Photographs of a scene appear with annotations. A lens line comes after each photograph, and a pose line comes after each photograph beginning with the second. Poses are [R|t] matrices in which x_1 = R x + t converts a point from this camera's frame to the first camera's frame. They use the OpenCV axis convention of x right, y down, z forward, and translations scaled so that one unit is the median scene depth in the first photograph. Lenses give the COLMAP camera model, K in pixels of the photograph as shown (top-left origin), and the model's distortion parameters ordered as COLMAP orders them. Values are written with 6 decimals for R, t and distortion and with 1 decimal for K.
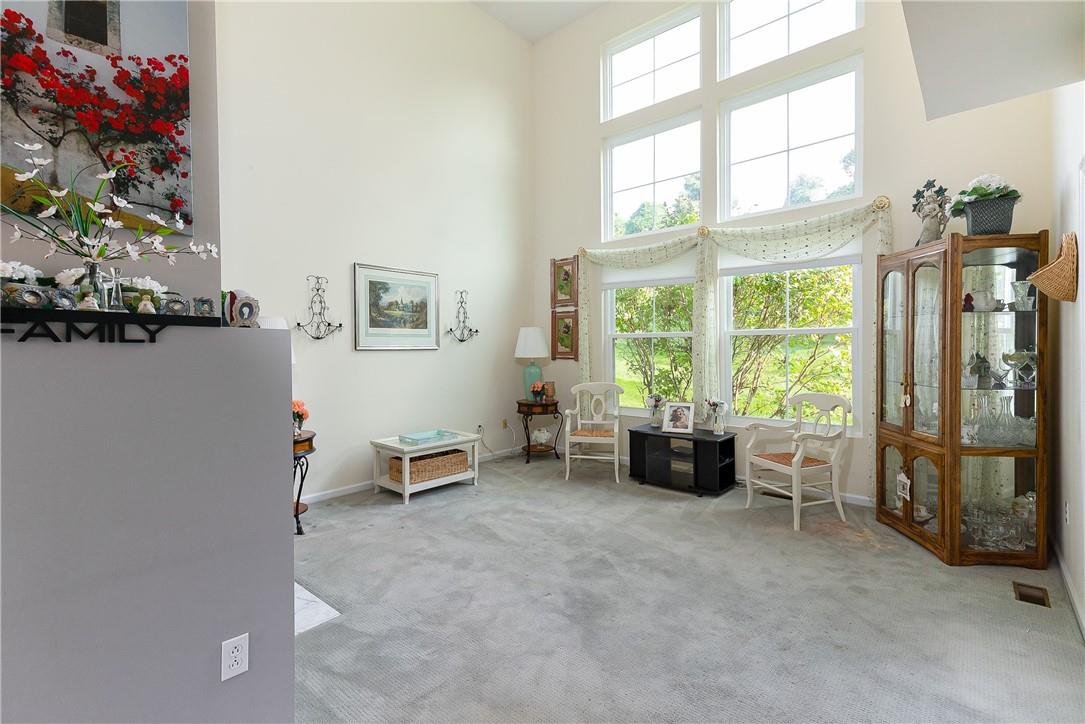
lens RADIAL K [[496.3, 0, 555.8], [0, 496.3, 358.7], [0, 0, 1]] dist [0.014953, -0.000331]
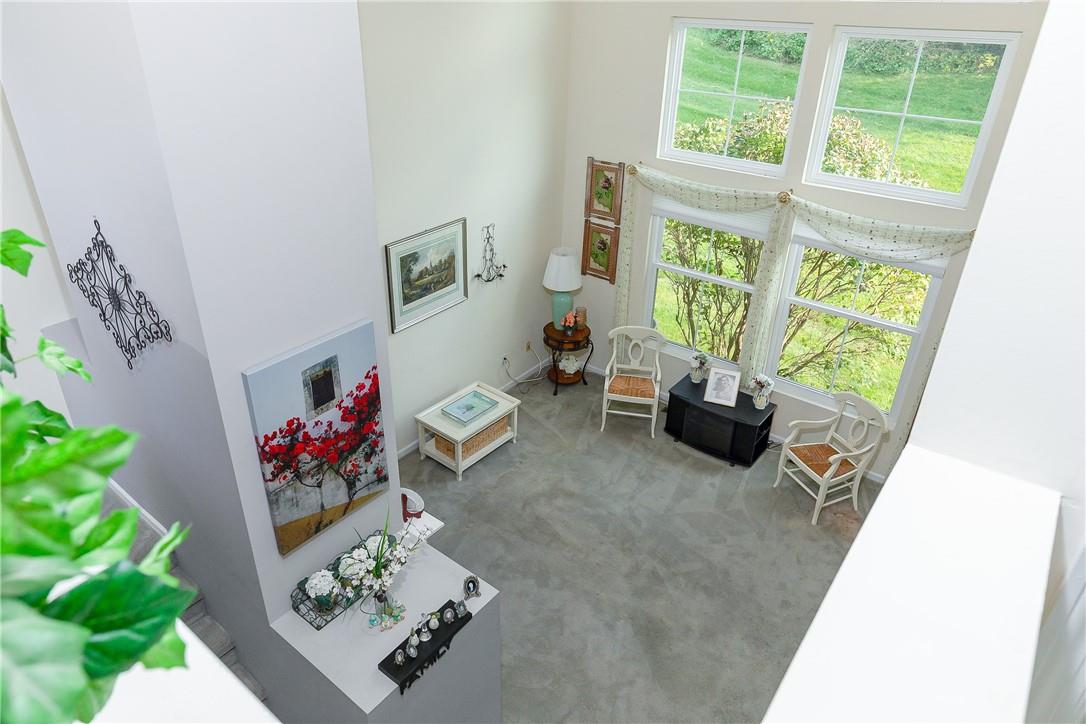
lens RADIAL K [[682.2, 0, 543.0], [0, 682.2, 362.0], [0, 0, 1]] dist [0.000621, 0.000169]
pose [[0.998729, 0.007778, 0.049805, -0.184860], [-0.030098, 0.884586, 0.465405, -0.572924], [-0.040436, -0.466313, 0.883695, -0.163957]]
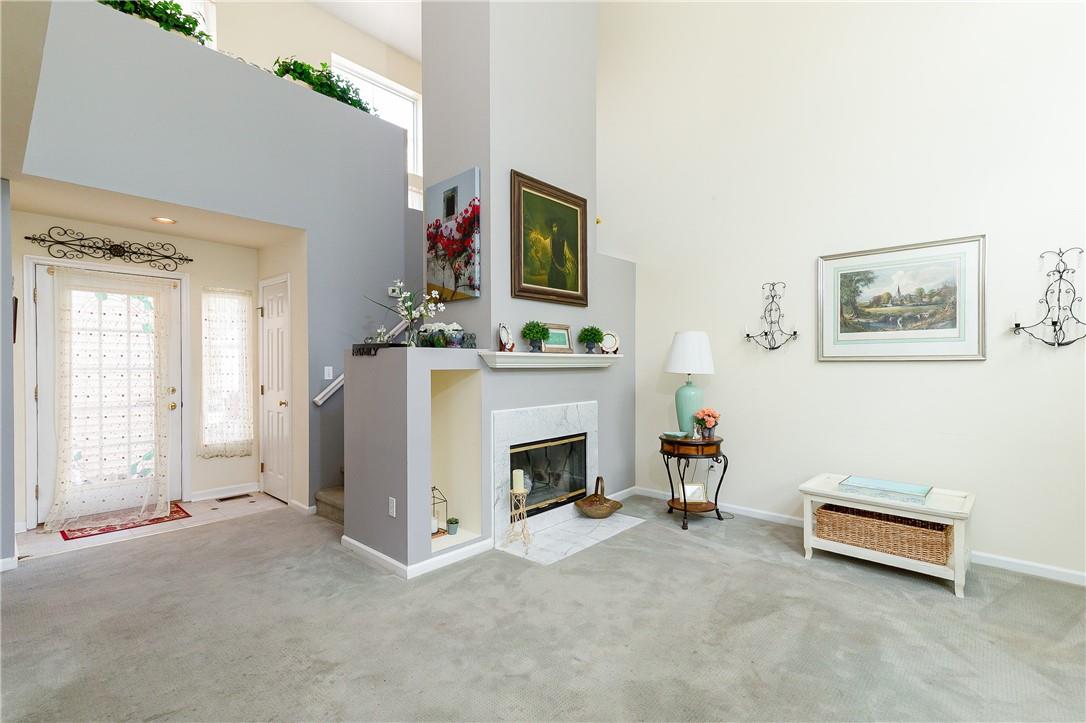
lens RADIAL K [[502.2, 0, 539.8], [0, 502.2, 377.1], [0, 0, 1]] dist [0.014155, 0.000022]
pose [[-0.047841, 0.030910, -0.998377, 0.467967], [-0.022495, 0.999234, 0.032014, -0.007279], [0.998602, 0.023990, -0.047109, 0.571389]]
